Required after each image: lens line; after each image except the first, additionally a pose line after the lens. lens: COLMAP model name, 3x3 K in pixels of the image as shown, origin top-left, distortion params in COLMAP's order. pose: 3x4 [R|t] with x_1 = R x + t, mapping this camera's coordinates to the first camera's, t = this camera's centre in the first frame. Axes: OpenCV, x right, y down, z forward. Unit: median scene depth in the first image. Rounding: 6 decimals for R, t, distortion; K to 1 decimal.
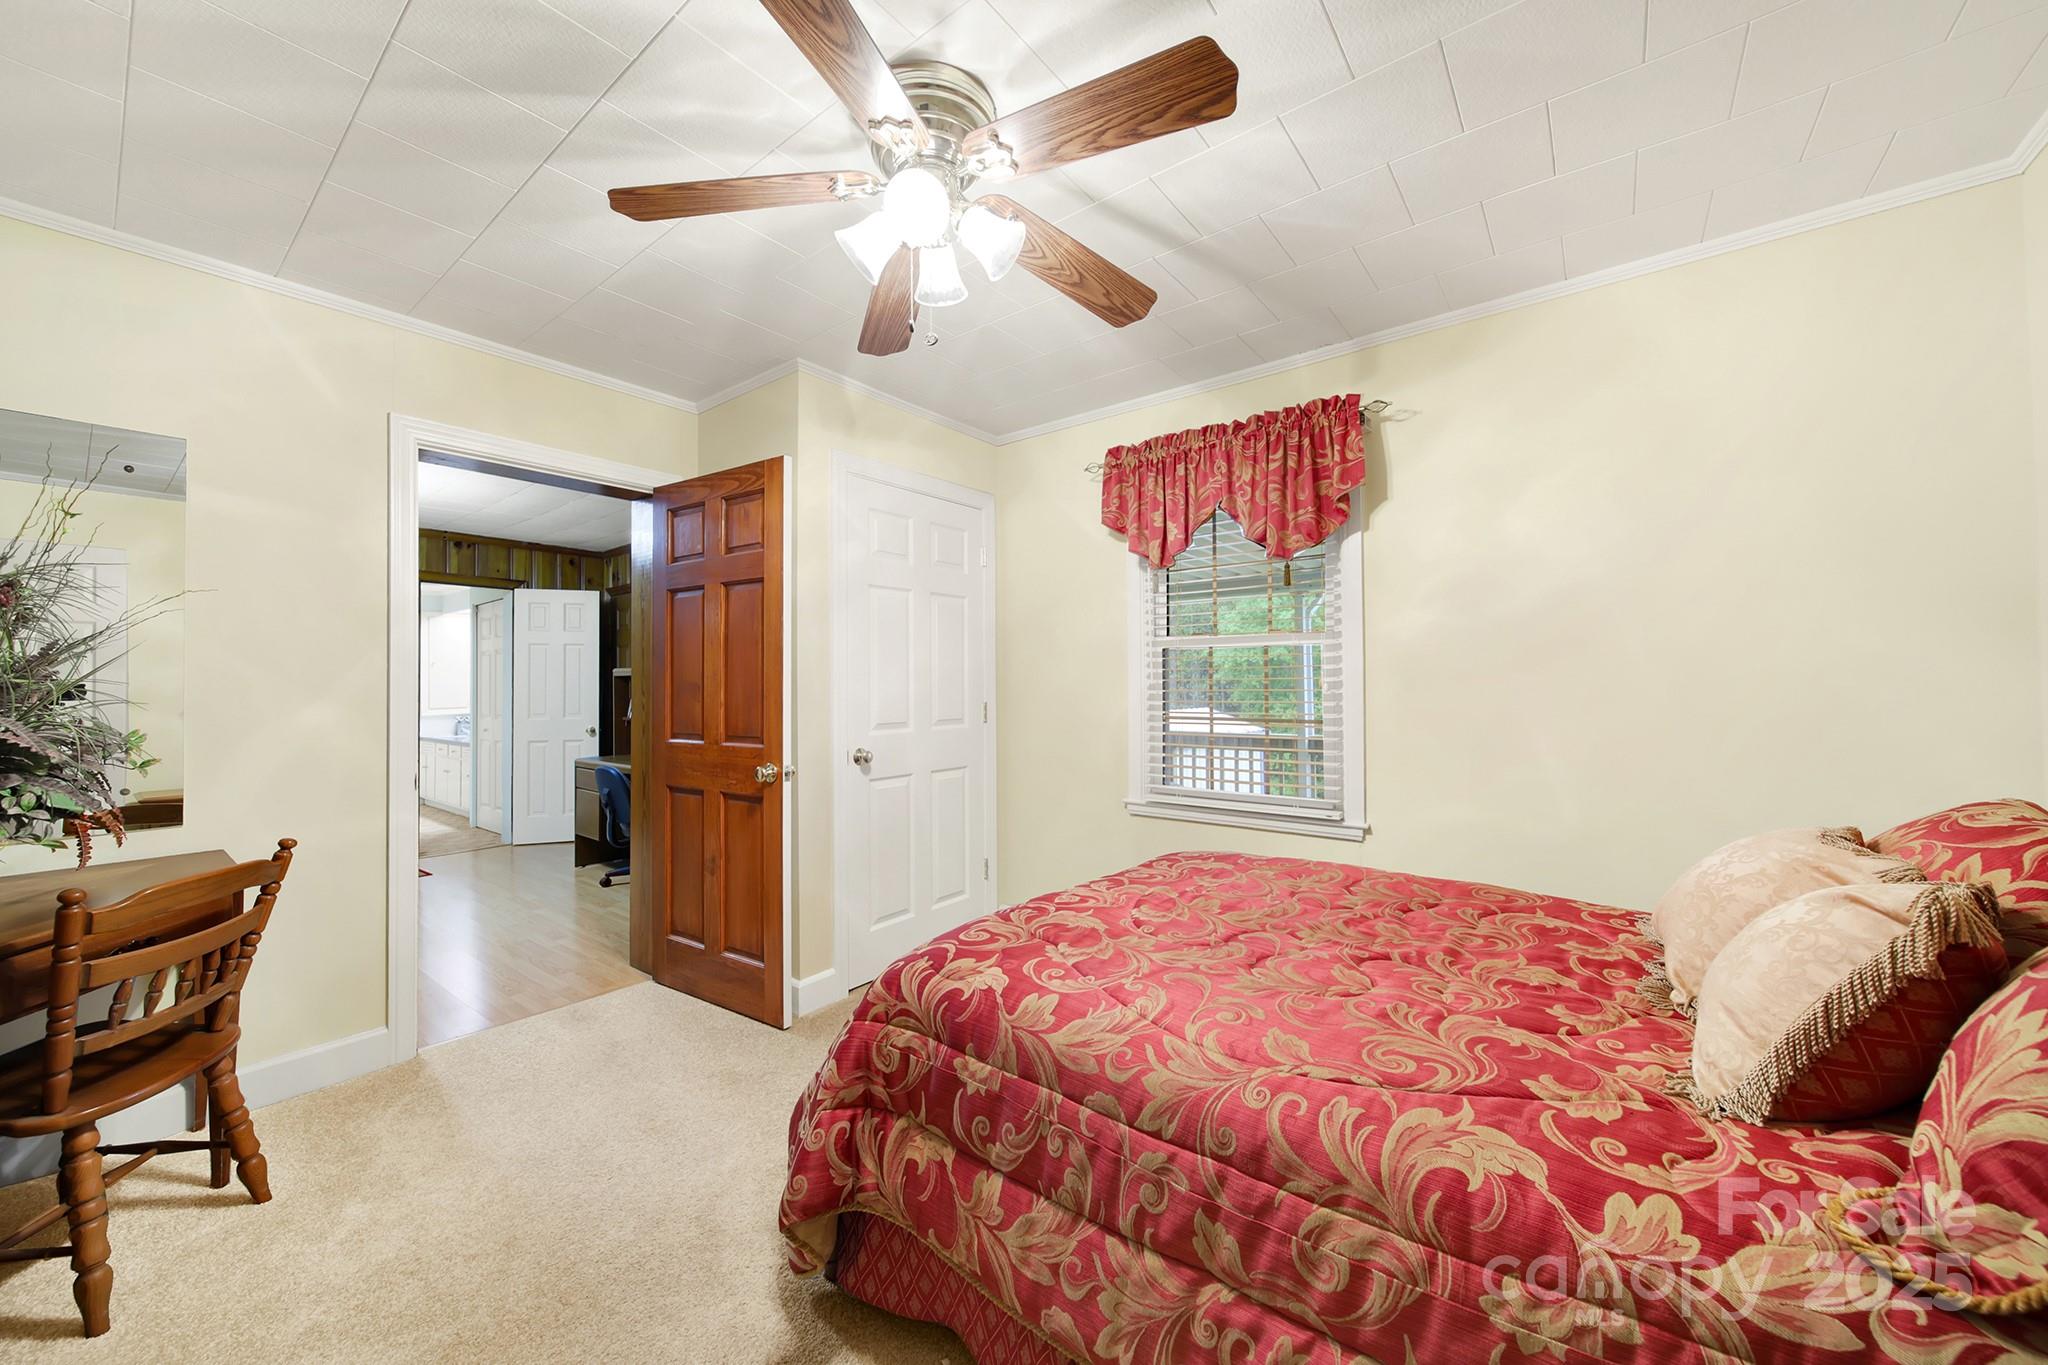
lens RADIAL K [[733.0, 0, 1034.8], [0, 733.0, 673.0], [0, 0, 1]] dist [-0.002762, -0.000477]
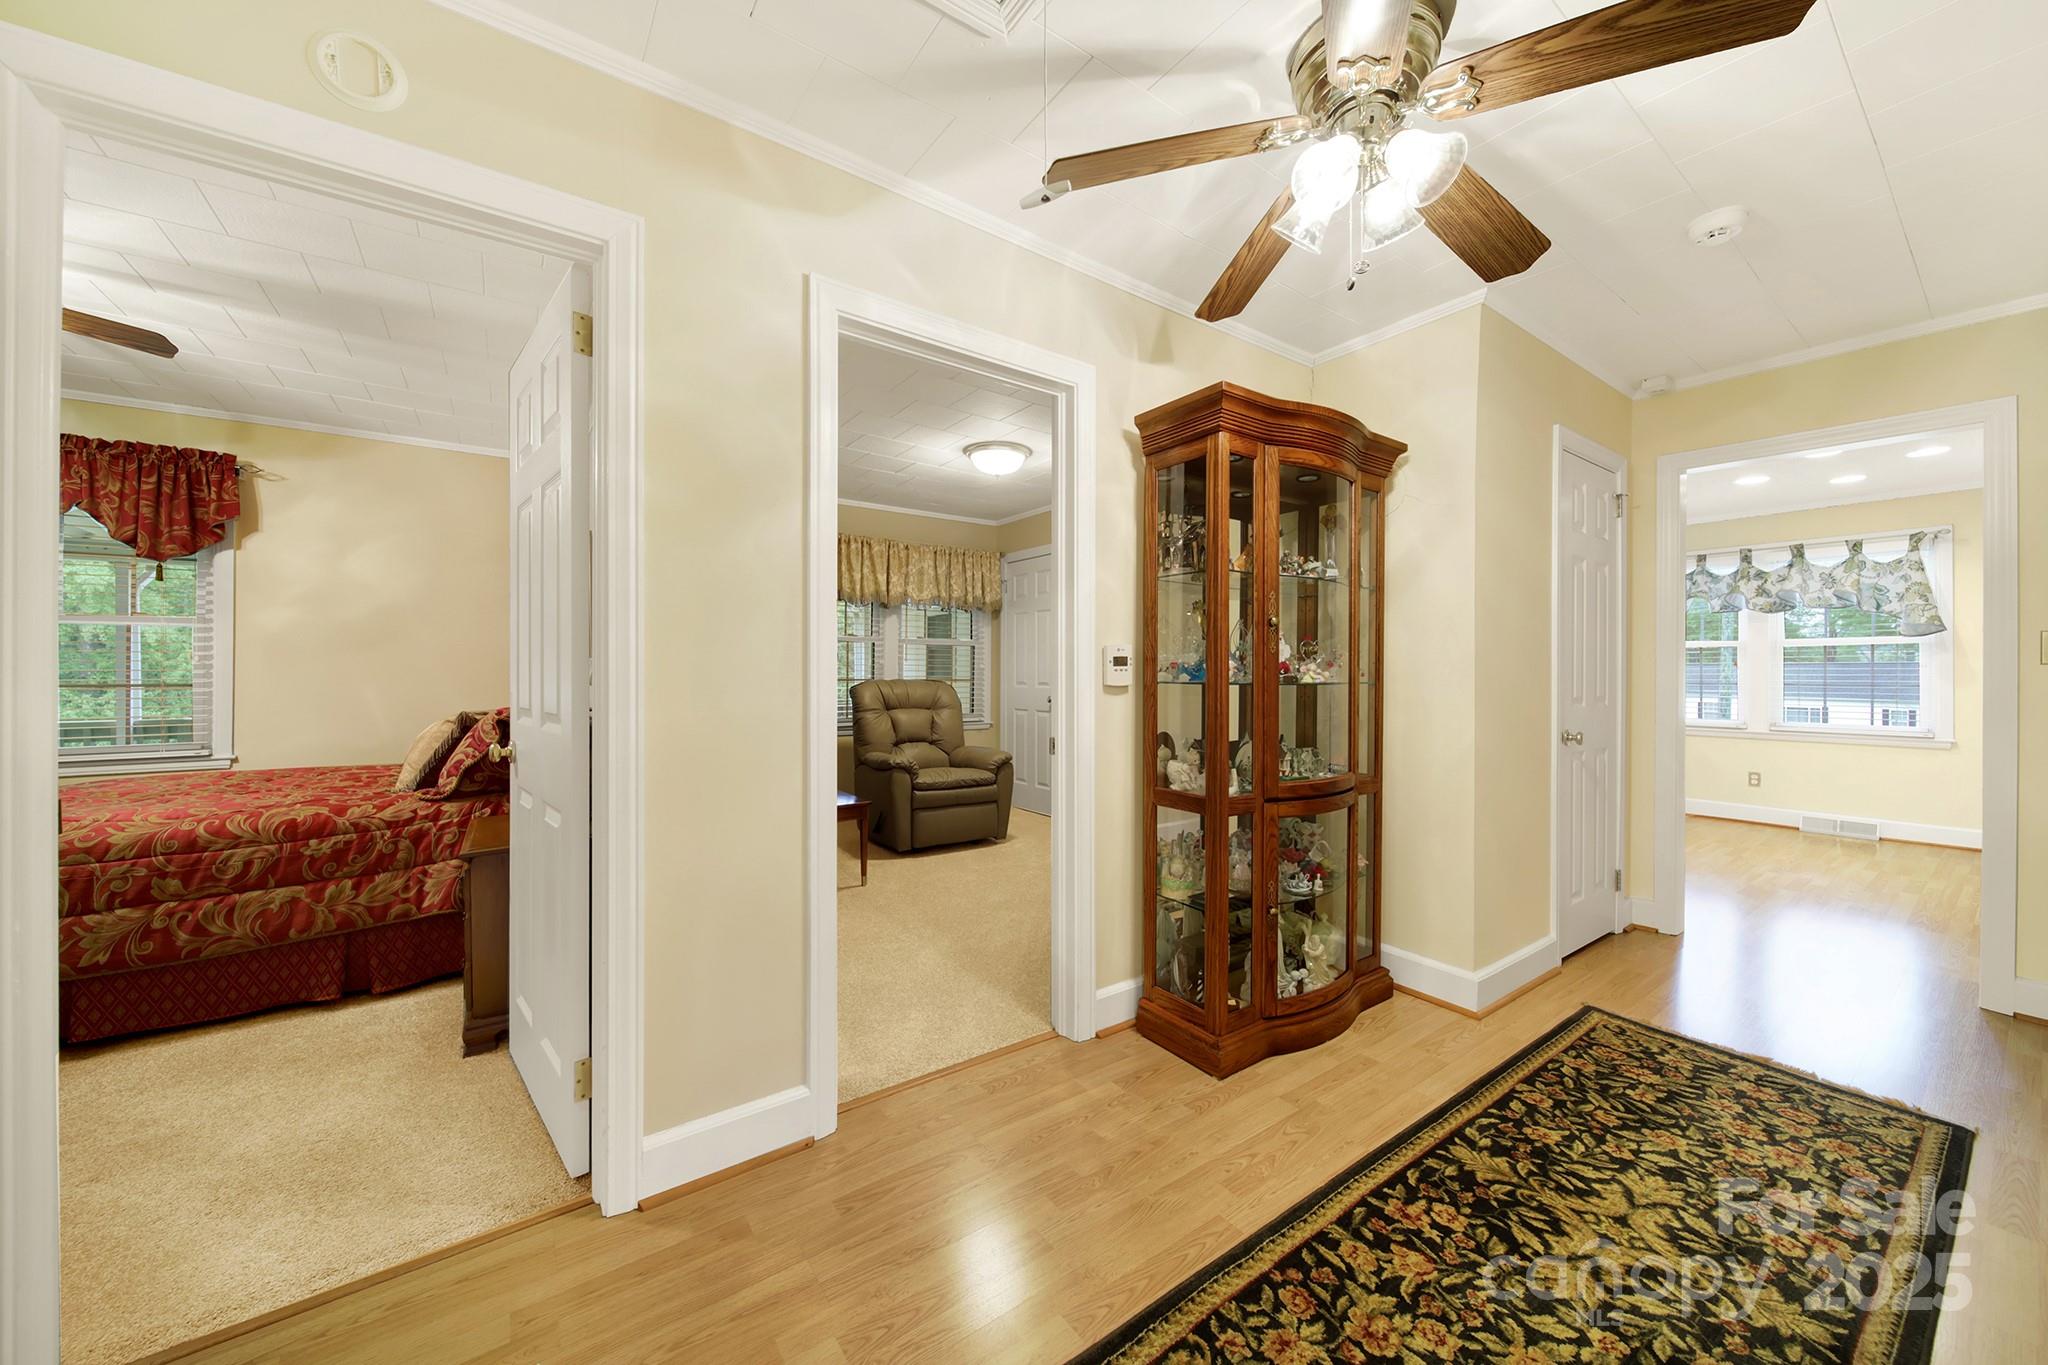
lens RADIAL K [[733.0, 0, 1014.3], [0, 733.0, 670.8], [0, 0, 1]] dist [-0.002762, -0.000477]
pose [[0.300007, 0.008927, 0.953895, -0.464571], [-0.019246, 0.999809, -0.003304, 0.018527], [-0.953743, -0.017368, 0.300122, -0.902921]]
